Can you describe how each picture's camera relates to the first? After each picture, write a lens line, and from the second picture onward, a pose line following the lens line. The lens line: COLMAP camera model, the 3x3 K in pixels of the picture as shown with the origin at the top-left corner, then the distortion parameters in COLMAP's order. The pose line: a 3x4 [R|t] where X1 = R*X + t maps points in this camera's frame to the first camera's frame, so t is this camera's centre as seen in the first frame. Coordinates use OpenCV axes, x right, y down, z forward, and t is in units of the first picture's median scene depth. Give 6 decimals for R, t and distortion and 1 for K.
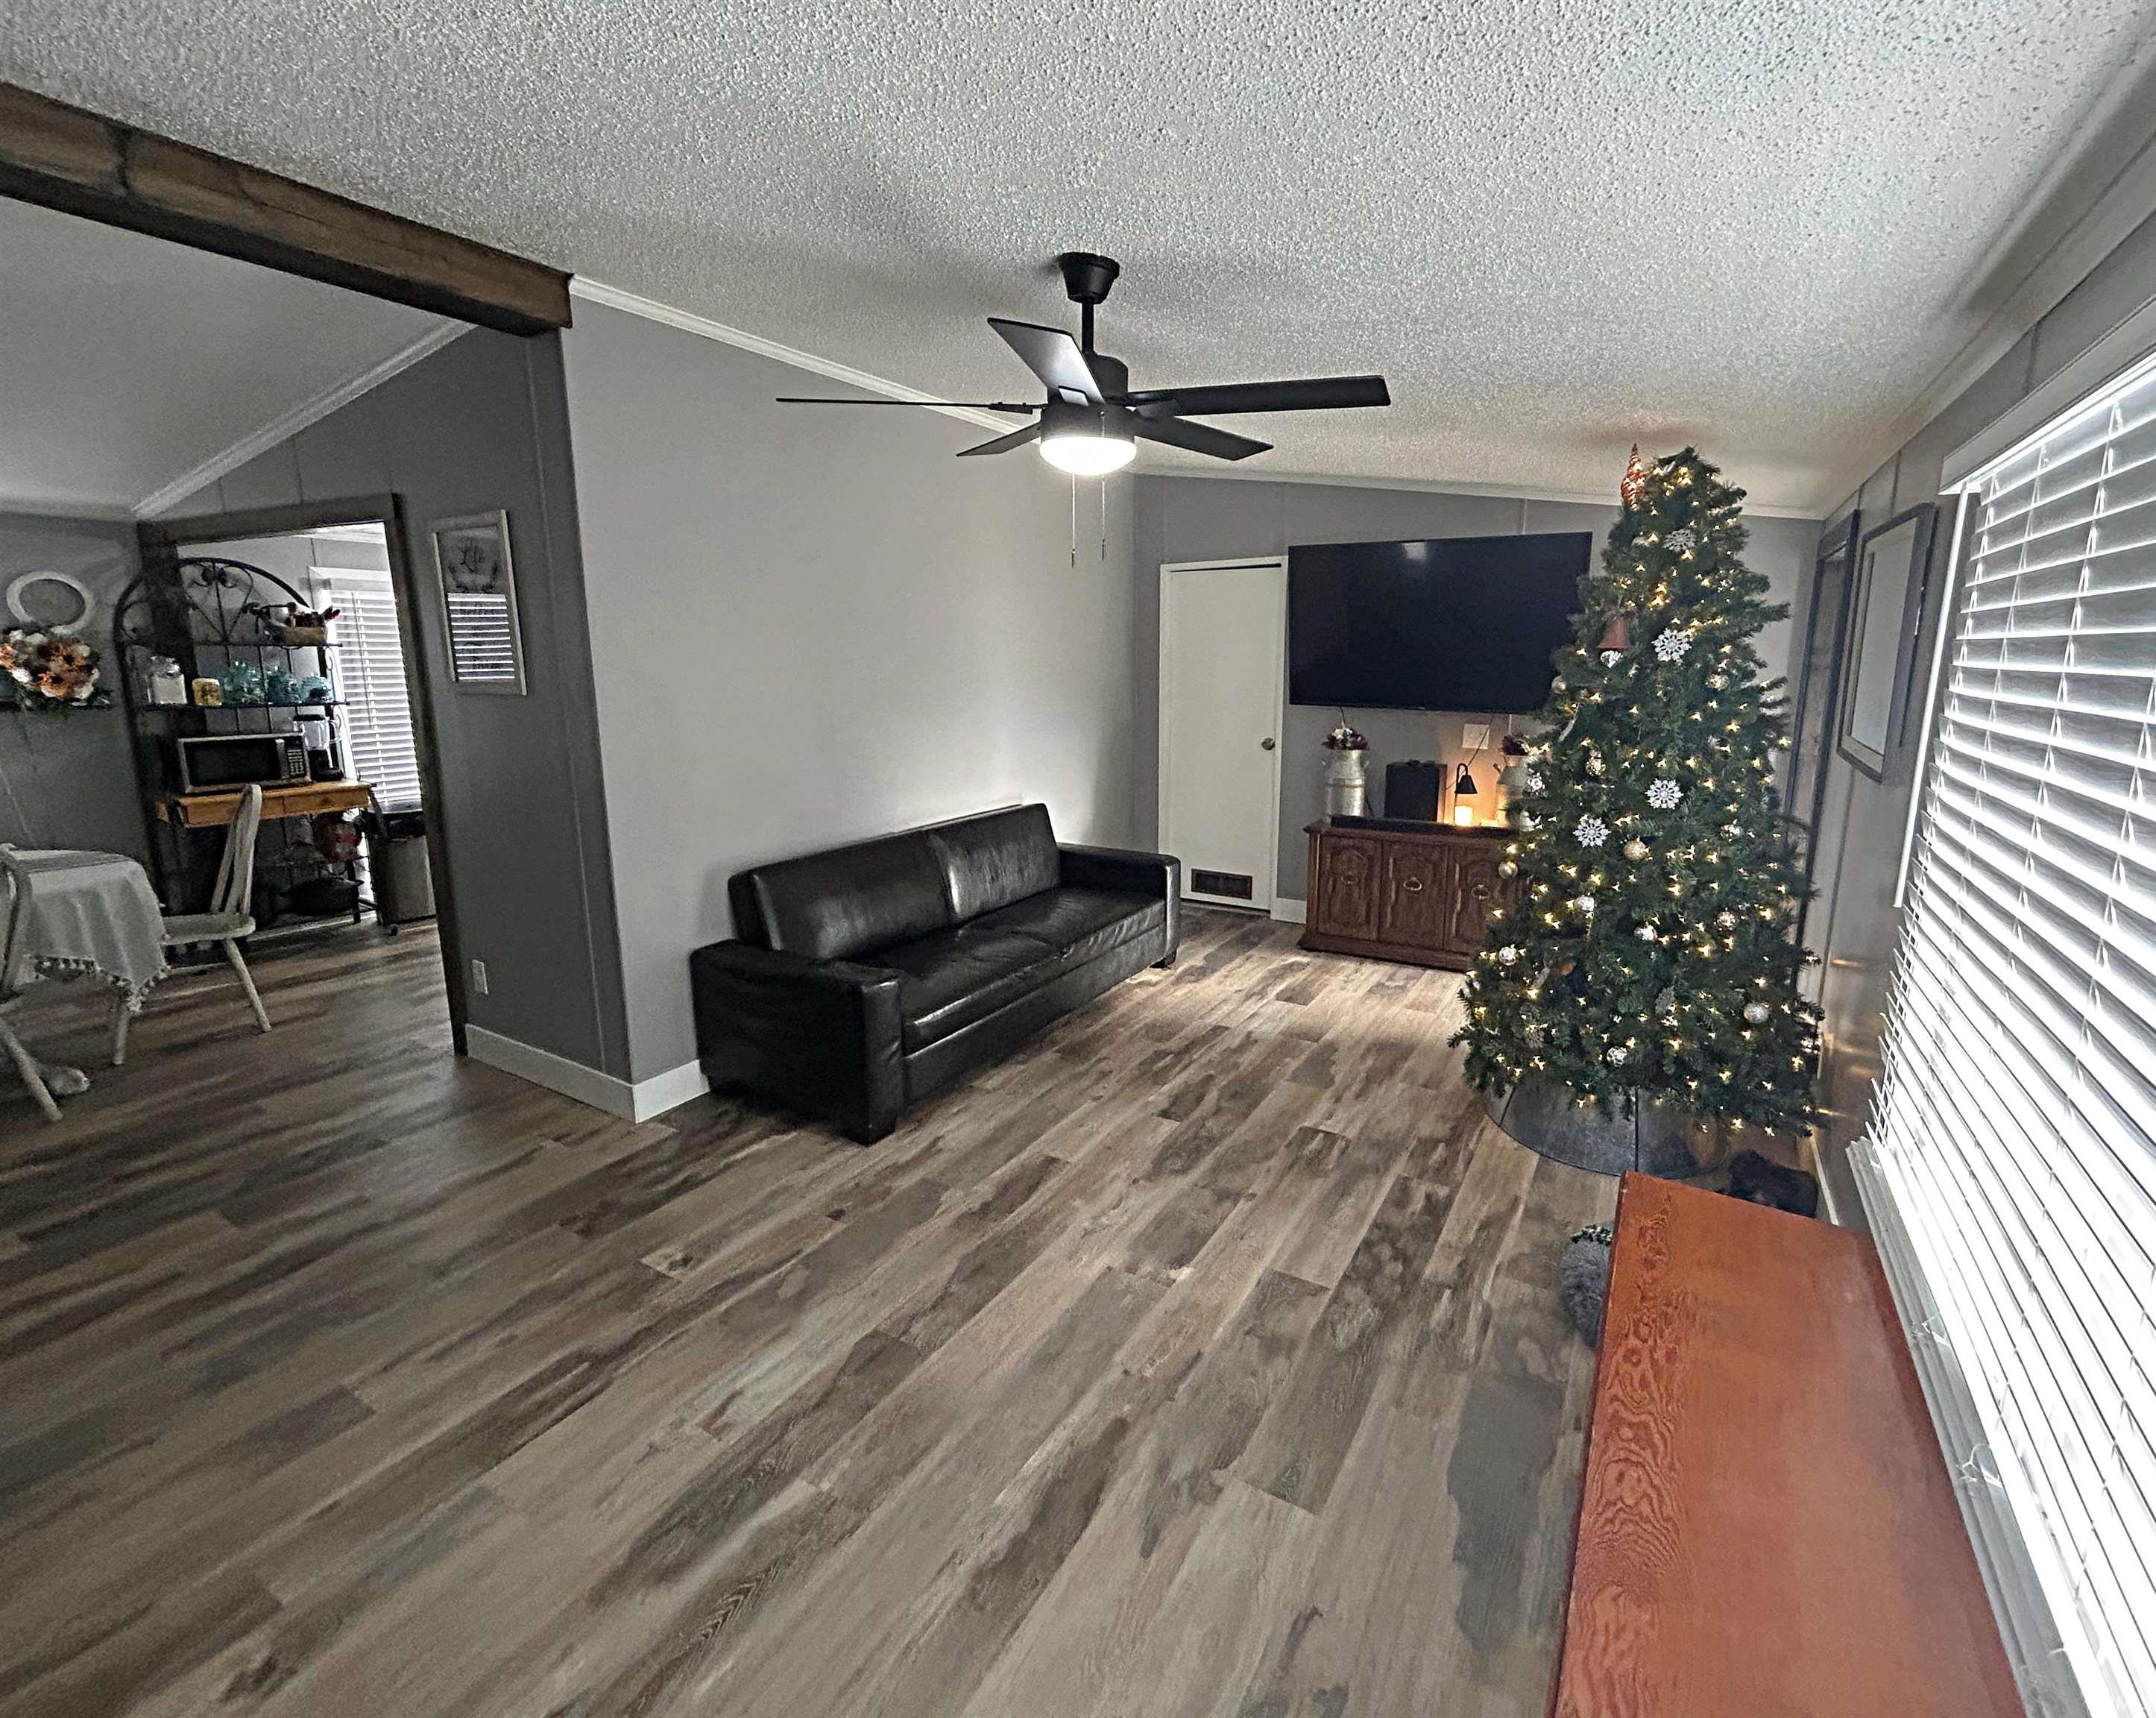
lens RADIAL K [[950.8, 0, 1140.1], [0, 950.8, 825.5], [0, 0, 1]] dist [-0.001047, -0.001719]
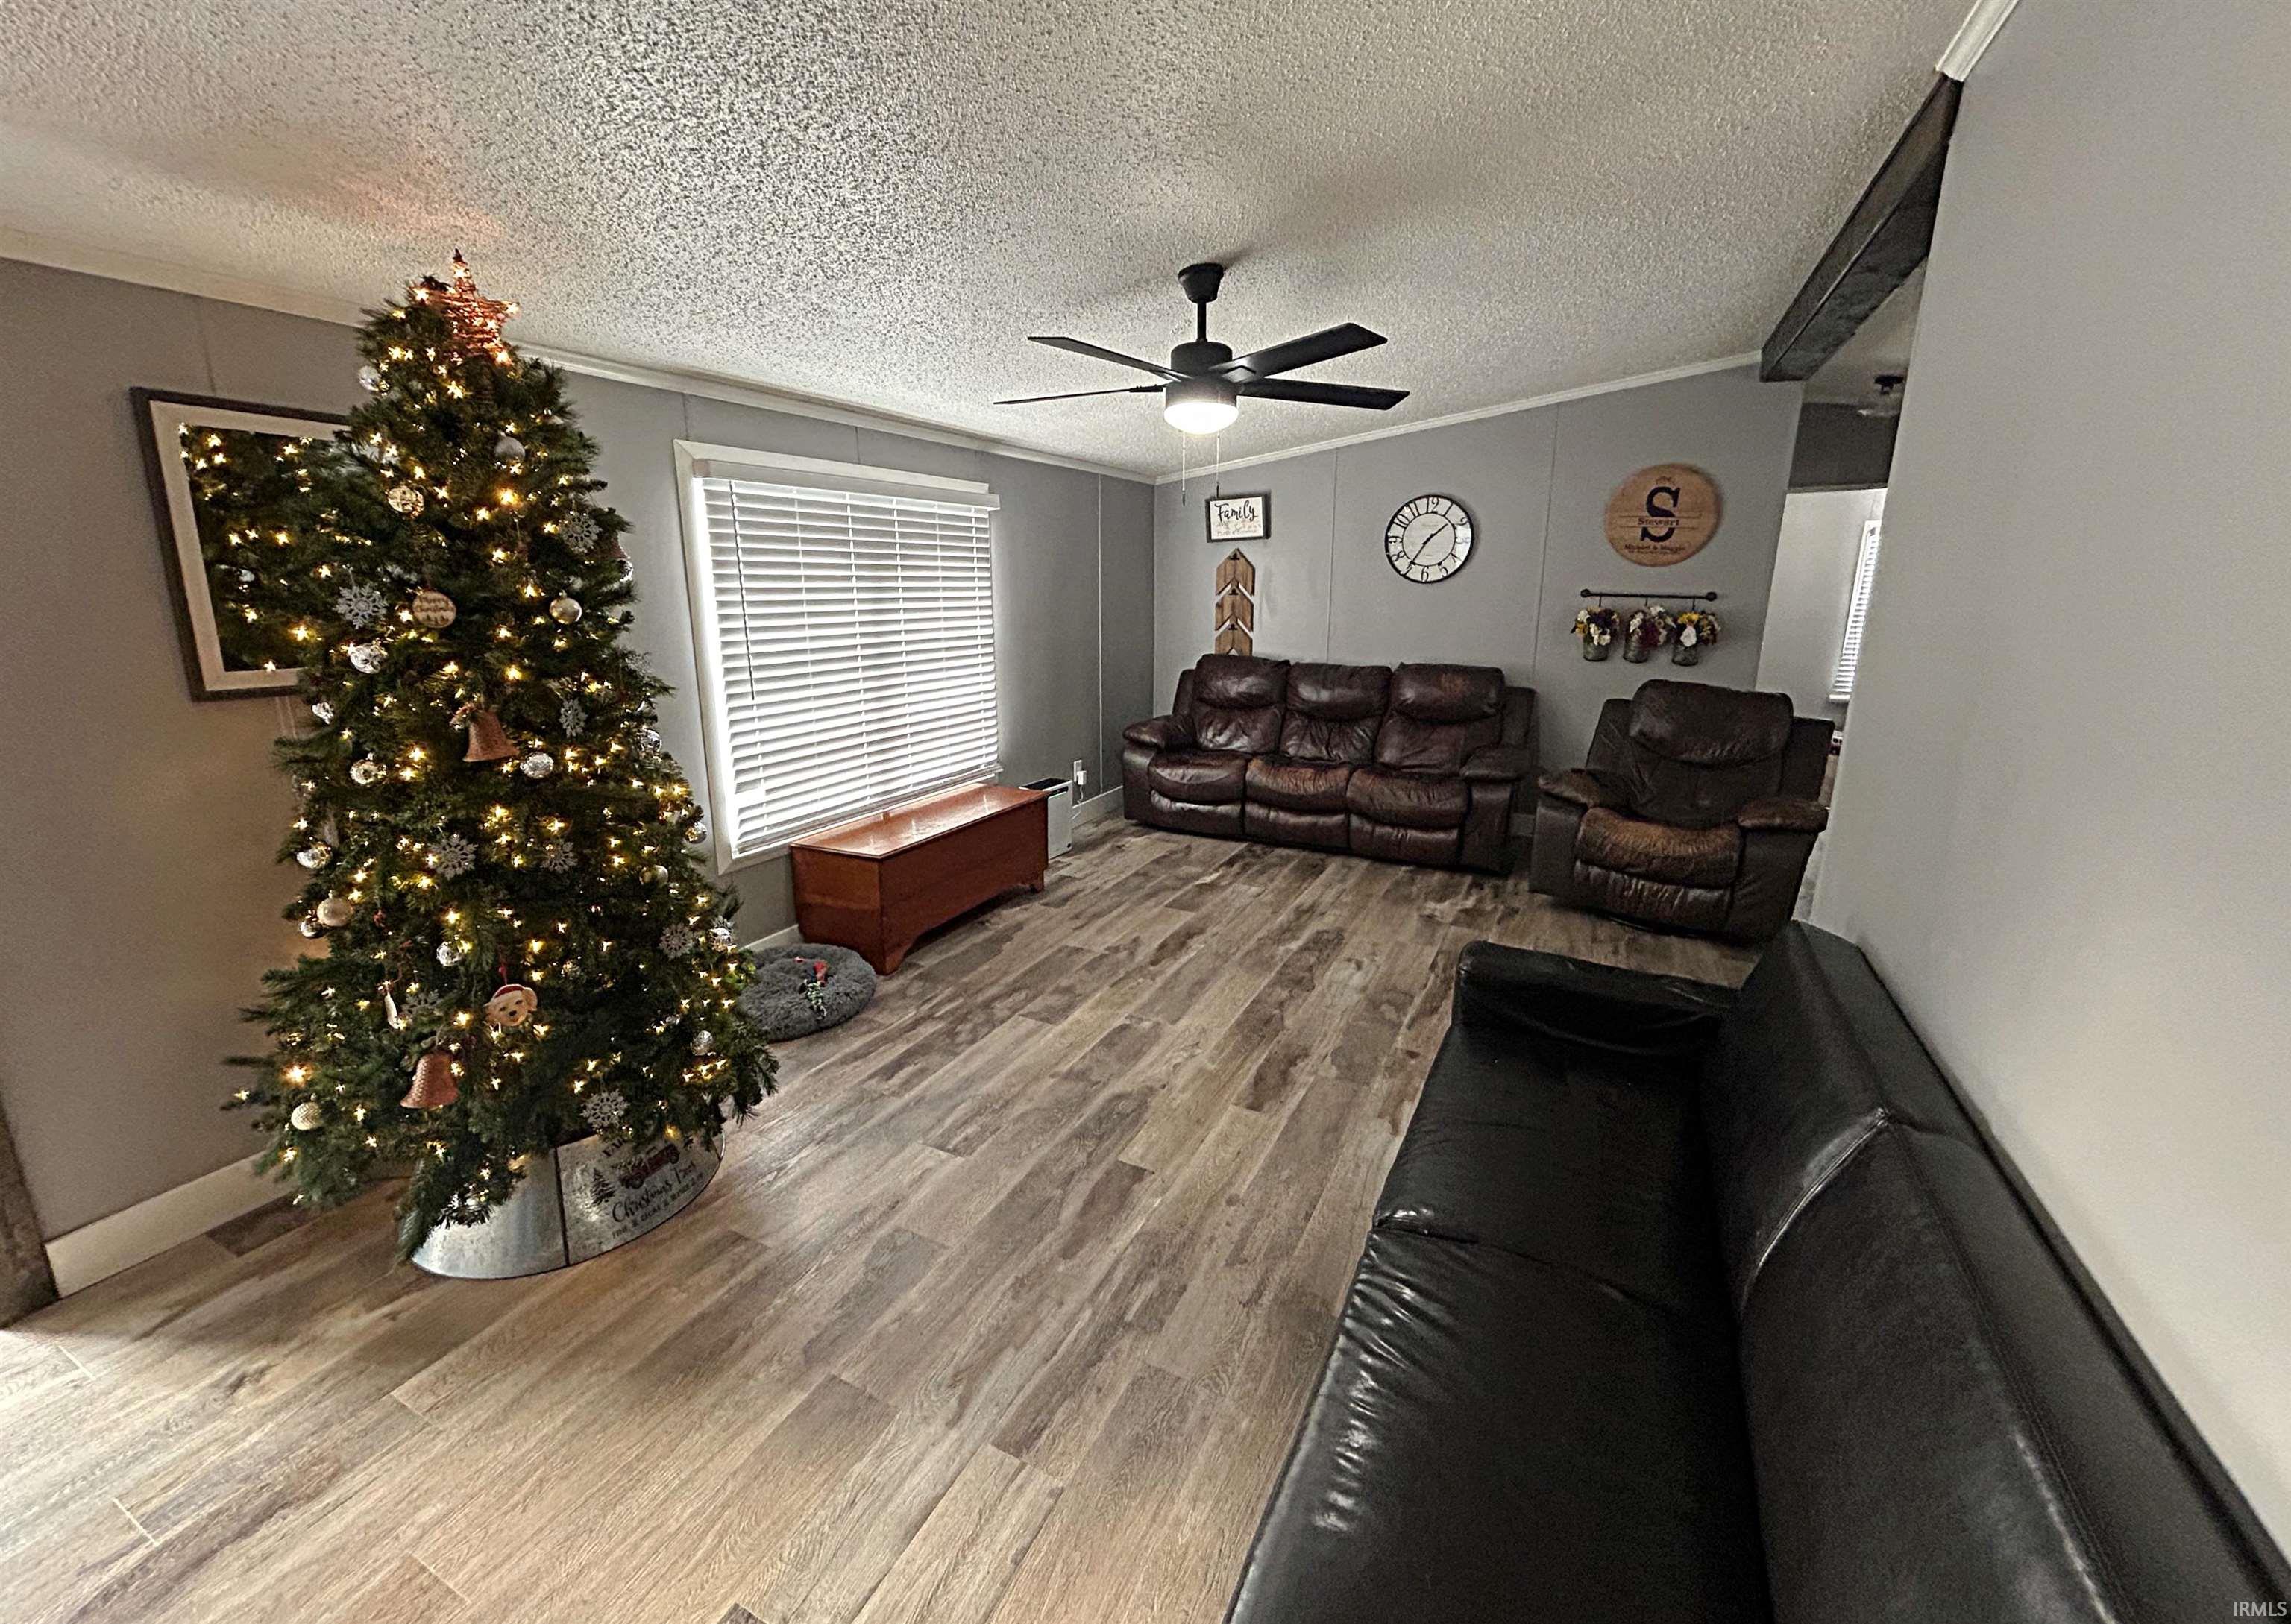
lens RADIAL K [[939.1, 0, 1147.1], [0, 939.1, 790.7], [0, 0, 1]] dist [0.001937, -0.000015]
pose [[-0.998436, 0.002075, -0.055861, 0.057678], [-0.020145, 0.918804, 0.394200, -0.267818], [0.052144, 0.394709, -0.917325, 1.502278]]
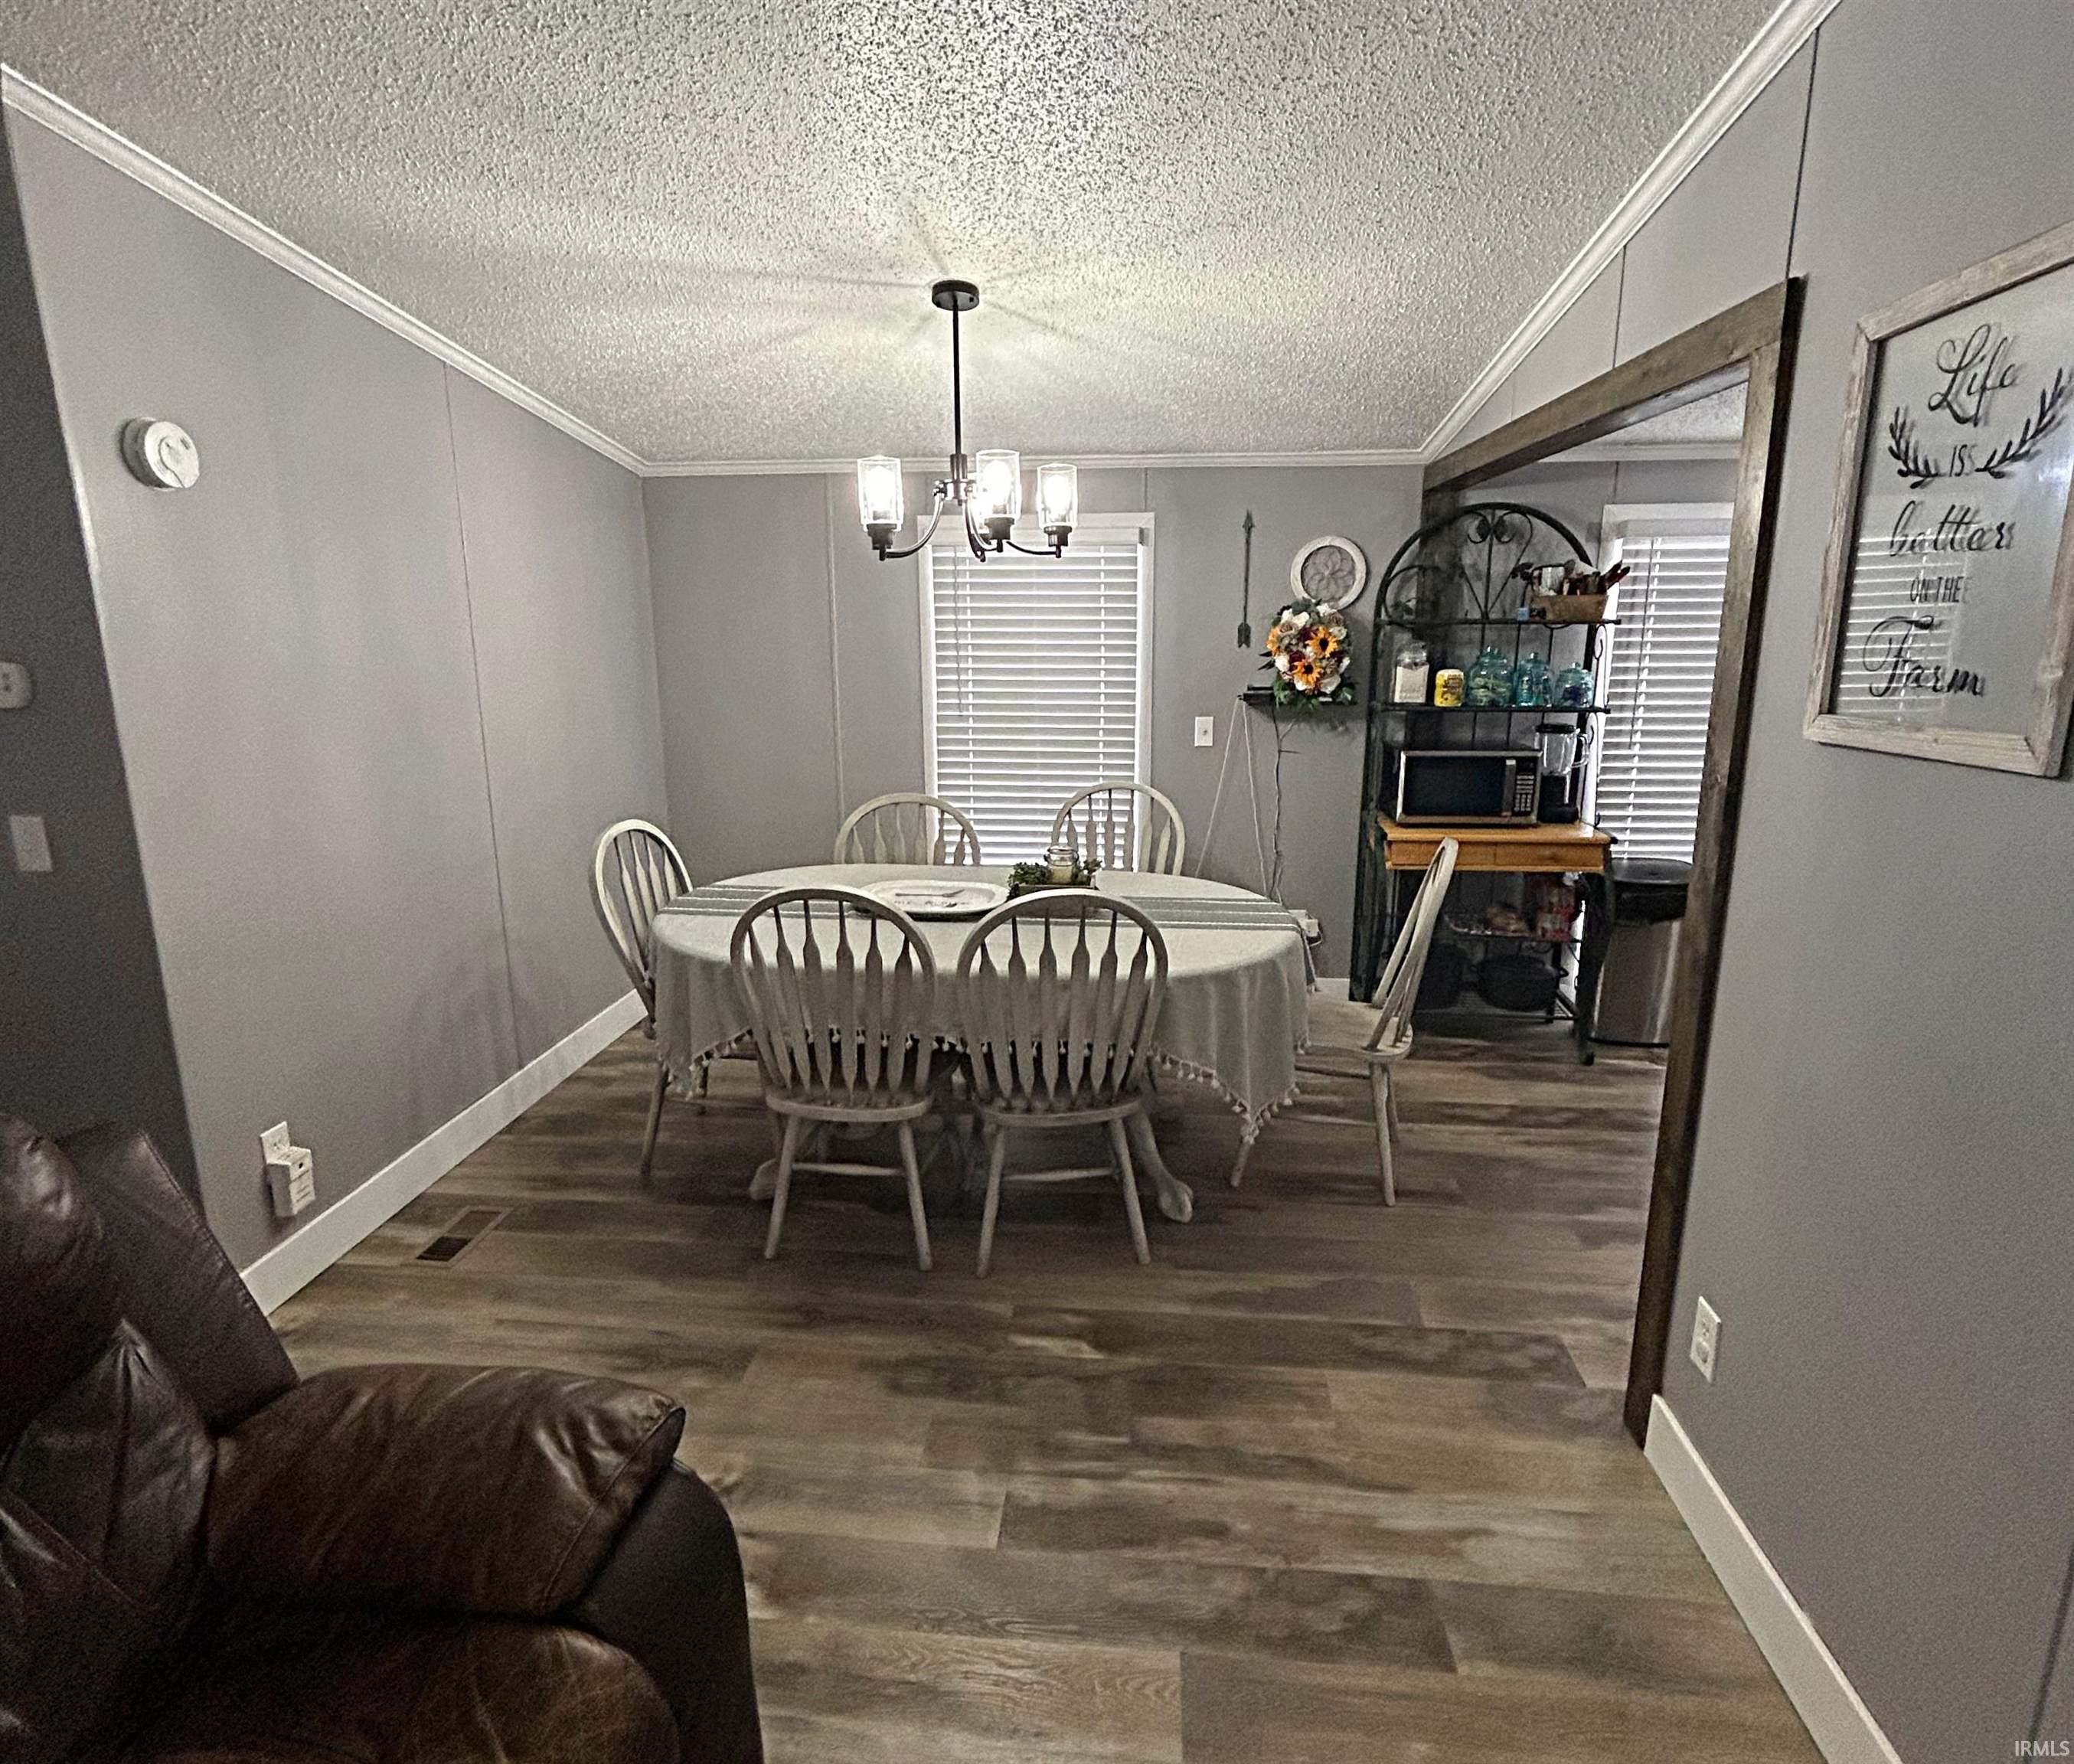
lens RADIAL K [[1137.9, 0, 1043.7], [0, 1137.9, 878.9], [0, 0, 1]] dist [0.014967, -0.000014]
pose [[0.403838, 0.192434, -0.894362, -0.383911], [-0.154687, 0.977913, 0.140564, -0.096541], [0.901658, 0.081582, 0.424686, 0.469982]]
